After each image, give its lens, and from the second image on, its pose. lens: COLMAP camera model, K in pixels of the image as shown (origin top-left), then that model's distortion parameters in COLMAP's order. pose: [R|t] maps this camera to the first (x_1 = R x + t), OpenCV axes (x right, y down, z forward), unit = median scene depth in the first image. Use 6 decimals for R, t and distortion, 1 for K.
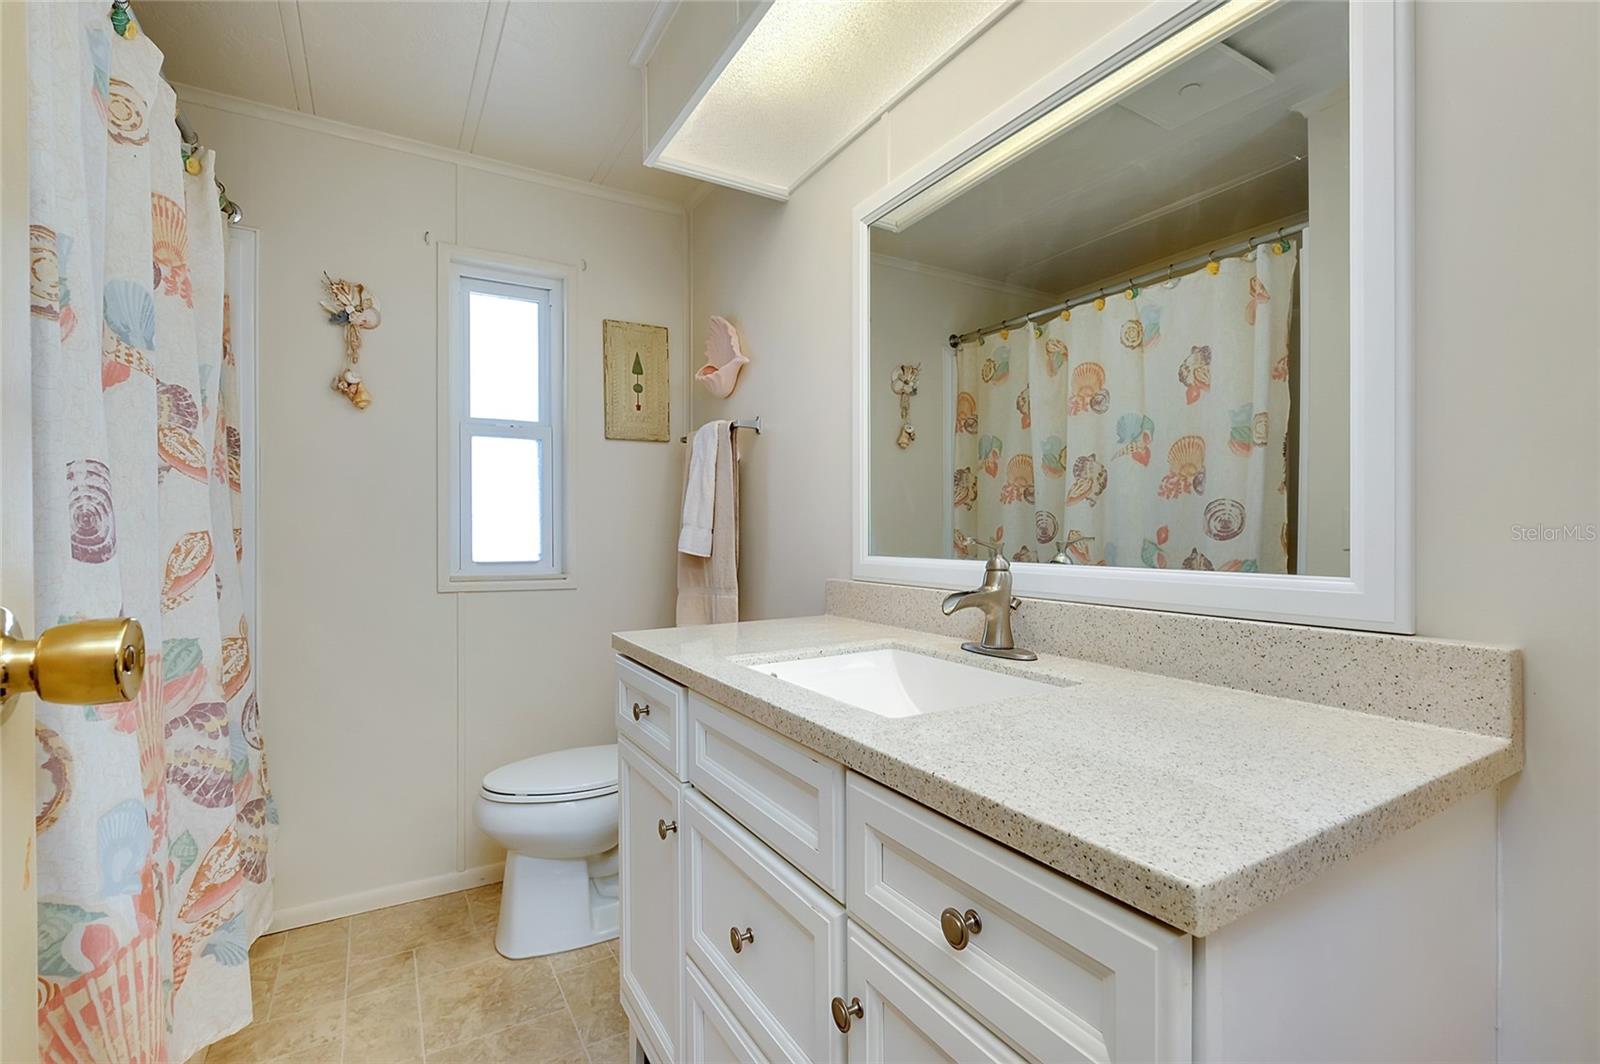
lens RADIAL K [[698.2, 0, 807.0], [0, 698.2, 538.4], [0, 0, 1]] dist [-0.002543, -0.000360]
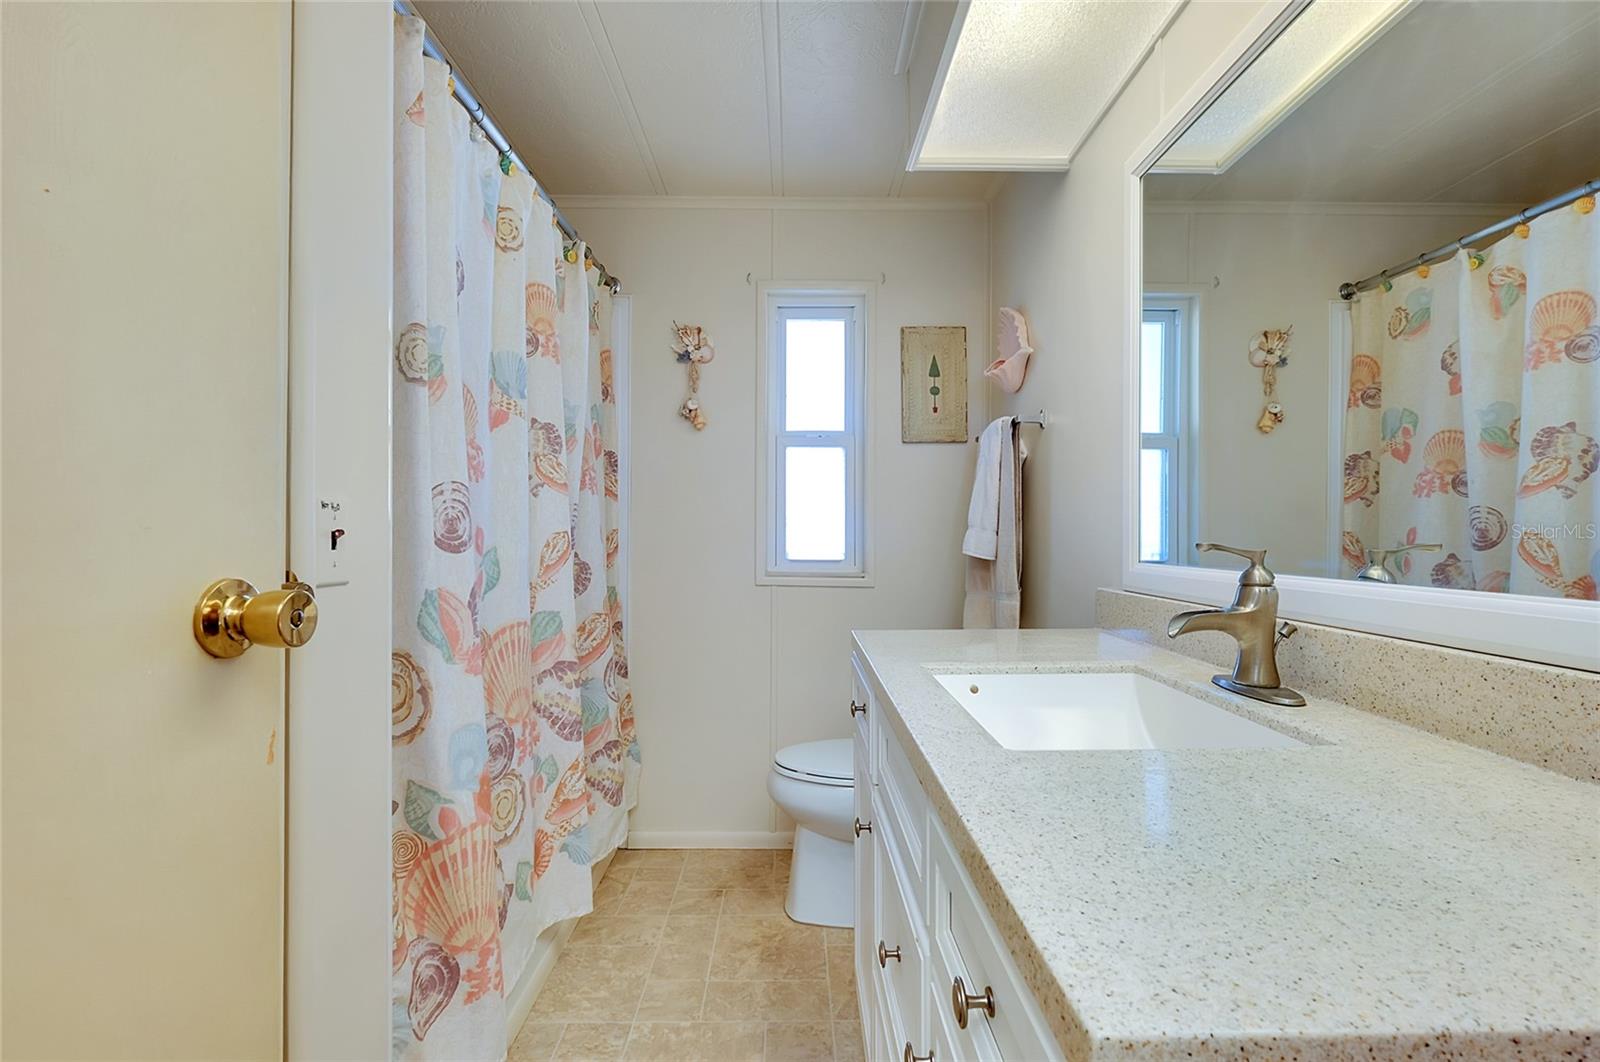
lens RADIAL K [[698.2, 0, 807.0], [0, 698.2, 537.4], [0, 0, 1]] dist [-0.002543, -0.000360]
pose [[0.871713, 0.007791, -0.489954, 0.139890], [-0.009354, 0.999956, -0.000742, -0.001401], [0.489927, 0.005230, 0.871748, 0.050126]]
